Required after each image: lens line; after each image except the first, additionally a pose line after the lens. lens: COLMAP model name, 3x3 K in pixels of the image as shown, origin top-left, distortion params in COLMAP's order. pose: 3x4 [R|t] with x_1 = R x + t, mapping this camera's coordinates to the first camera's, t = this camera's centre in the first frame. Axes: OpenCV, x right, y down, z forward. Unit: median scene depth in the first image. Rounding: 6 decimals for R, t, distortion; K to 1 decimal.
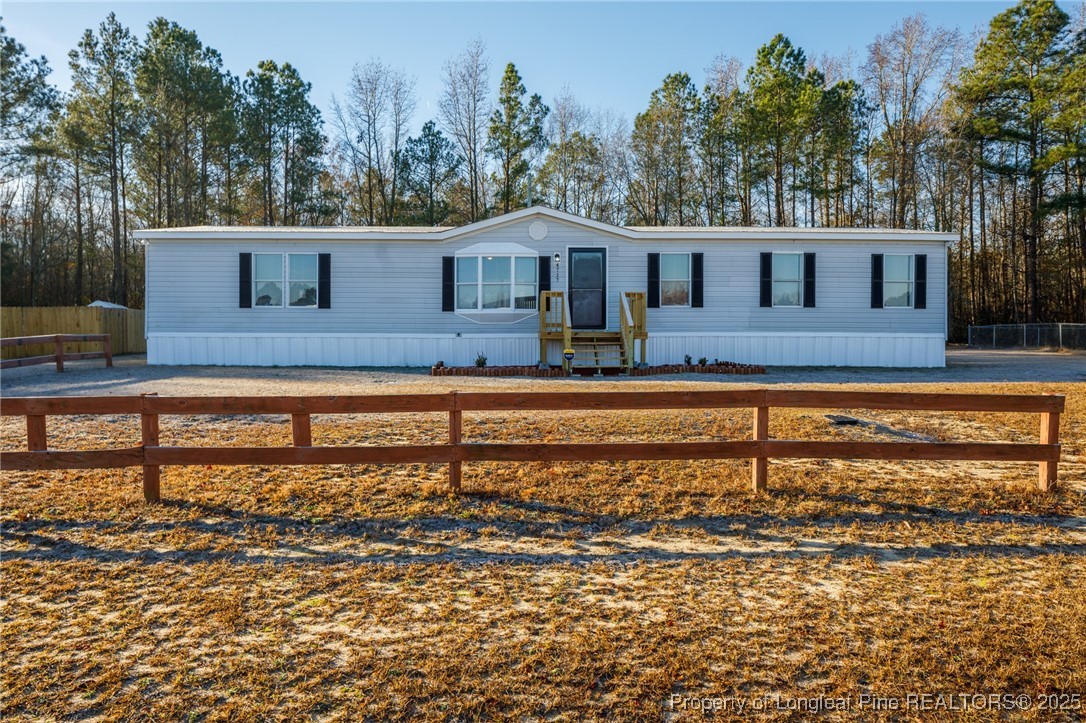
lens RADIAL K [[722.1, 0, 543.0], [0, 722.1, 361.5], [0, 0, 1]] dist [-0.000961, -0.000558]
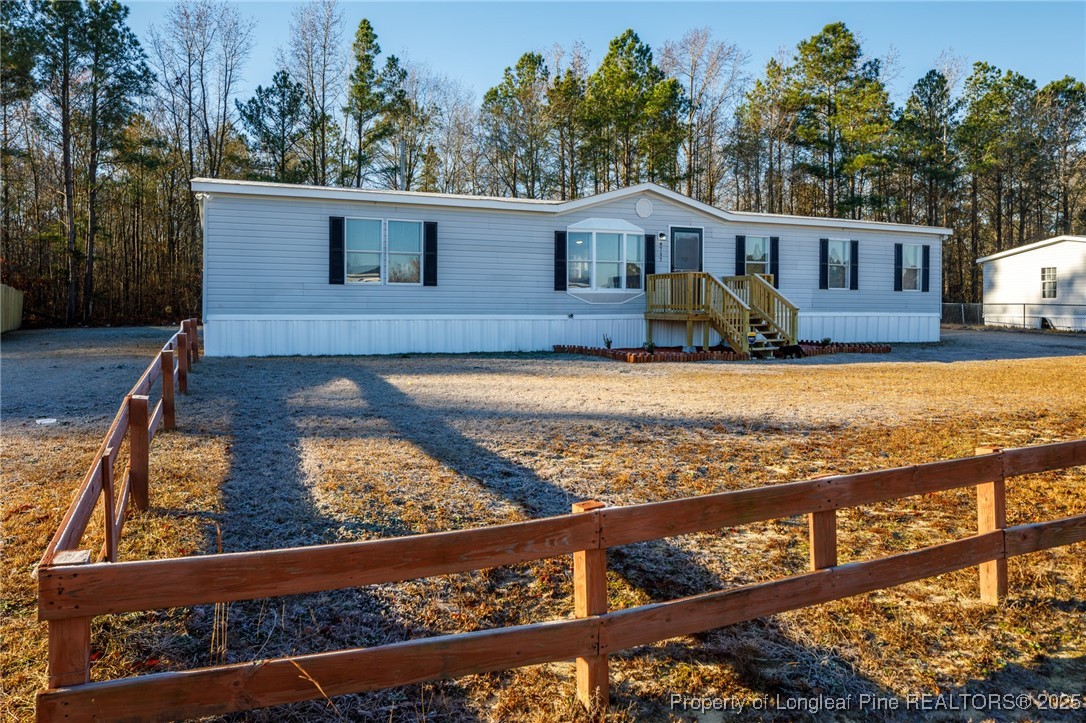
lens RADIAL K [[717.7, 0, 543.2], [0, 717.7, 323.6], [0, 0, 1]] dist [0.002388, -0.000315]
pose [[0.931335, -0.007185, 0.364093, -0.205106], [0.011838, 0.999874, -0.010551, -0.007584], [-0.363972, 0.014136, 0.931303, 0.066403]]
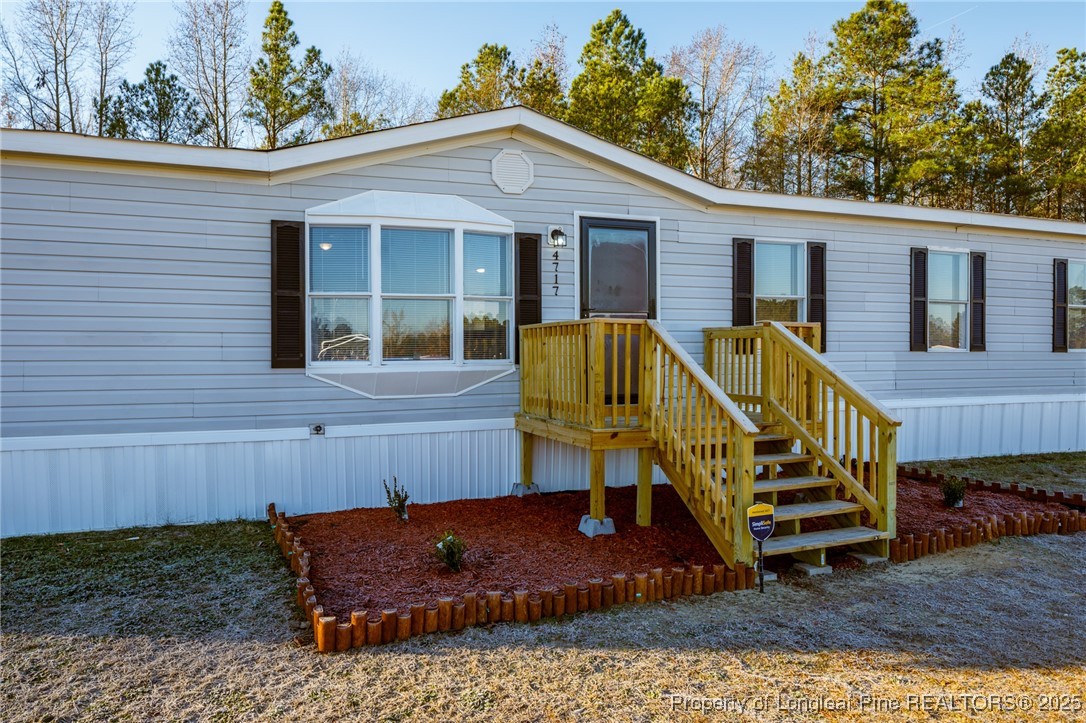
lens RADIAL K [[733.4, 0, 533.7], [0, 733.4, 374.0], [0, 0, 1]] dist [-0.003041, 0.001580]
pose [[0.944660, -0.014203, 0.327743, -0.057355], [0.017718, 0.999813, -0.007739, -0.025847], [-0.327572, 0.013118, 0.944735, 0.254034]]
